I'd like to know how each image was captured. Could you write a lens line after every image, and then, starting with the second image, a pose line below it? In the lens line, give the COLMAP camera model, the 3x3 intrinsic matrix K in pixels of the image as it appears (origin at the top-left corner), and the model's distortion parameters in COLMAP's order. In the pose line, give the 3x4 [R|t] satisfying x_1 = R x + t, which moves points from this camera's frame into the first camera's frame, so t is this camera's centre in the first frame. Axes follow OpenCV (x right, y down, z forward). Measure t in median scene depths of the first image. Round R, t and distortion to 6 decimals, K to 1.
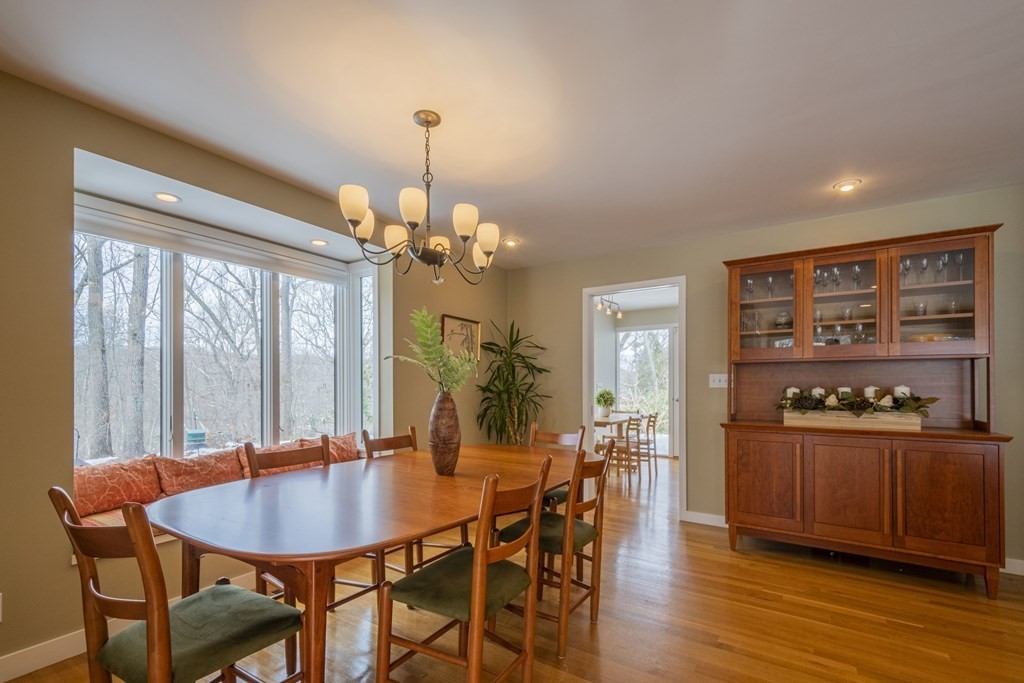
lens RADIAL K [[453.2, 0, 512.0], [0, 453.2, 372.4], [0, 0, 1]] dist [0.028799, -0.005906]
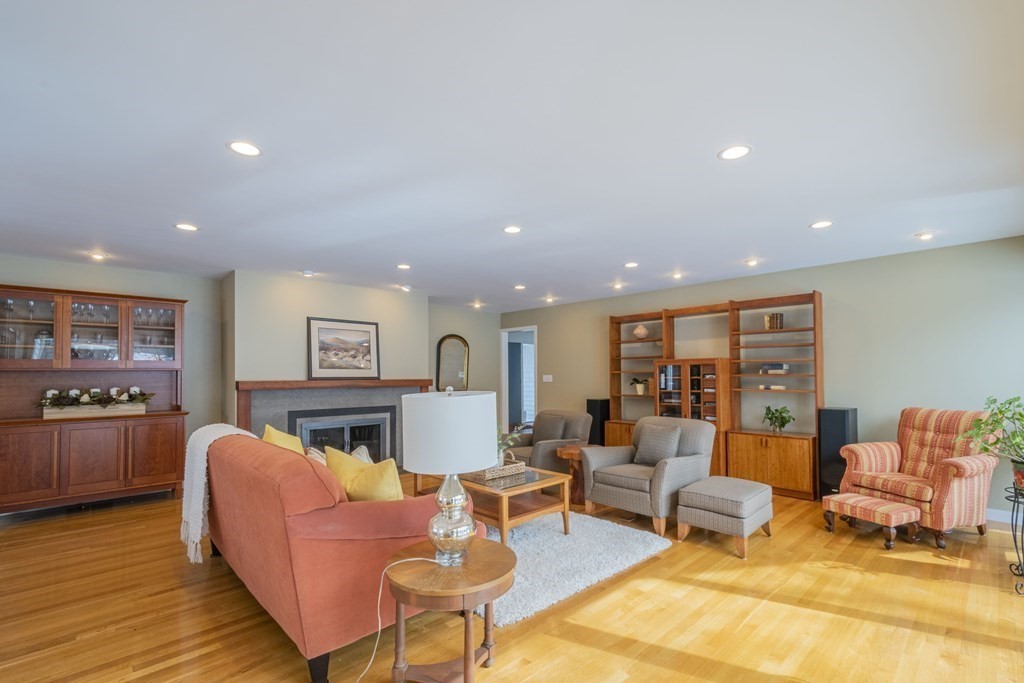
lens RADIAL K [[453.2, 0, 512.0], [0, 453.2, 372.4], [0, 0, 1]] dist [0.028799, -0.005906]
pose [[0.237474, -0.000506, 0.971394, -0.392452], [-0.022215, 0.999735, 0.005952, -0.058014], [-0.971140, -0.022993, 0.237400, -0.639900]]
